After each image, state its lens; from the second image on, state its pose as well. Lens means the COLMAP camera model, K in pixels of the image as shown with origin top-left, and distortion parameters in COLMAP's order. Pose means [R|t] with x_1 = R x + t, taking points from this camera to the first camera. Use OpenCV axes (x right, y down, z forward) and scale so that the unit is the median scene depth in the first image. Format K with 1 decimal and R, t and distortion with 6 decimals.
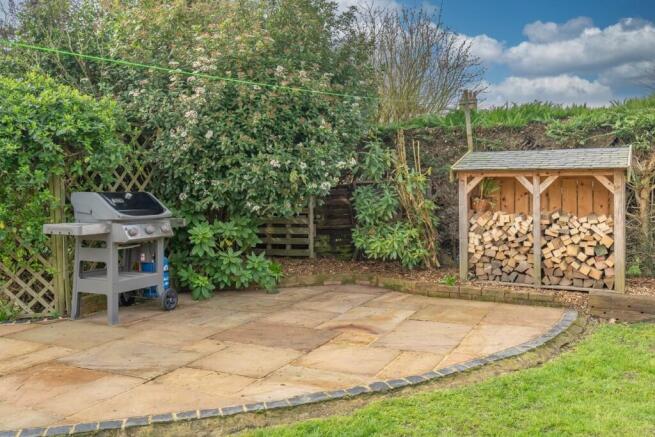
lens RADIAL K [[613.5, 0, 327.7], [0, 613.5, 217.0], [0, 0, 1]] dist [0.024271, 0.000000]
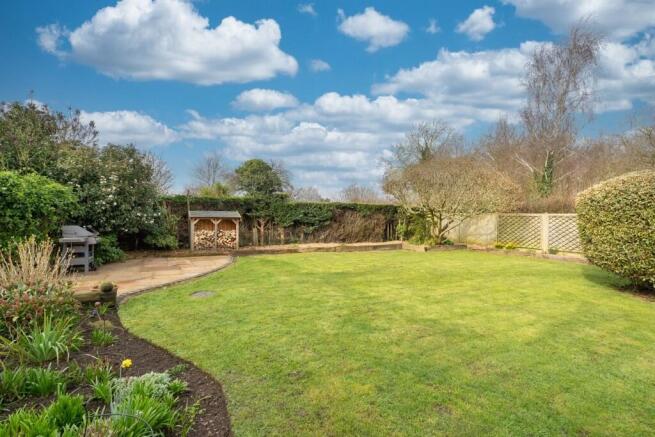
lens RADIAL K [[300.8, 0, 327.6], [0, 300.8, 217.4], [0, 0, 1]] dist [0.000199, 0.000018]
pose [[0.571053, 0.011591, 0.820831, -0.712977], [0.025133, 0.999185, -0.031594, -0.006690], [-0.820528, 0.038671, 0.570296, -0.509995]]
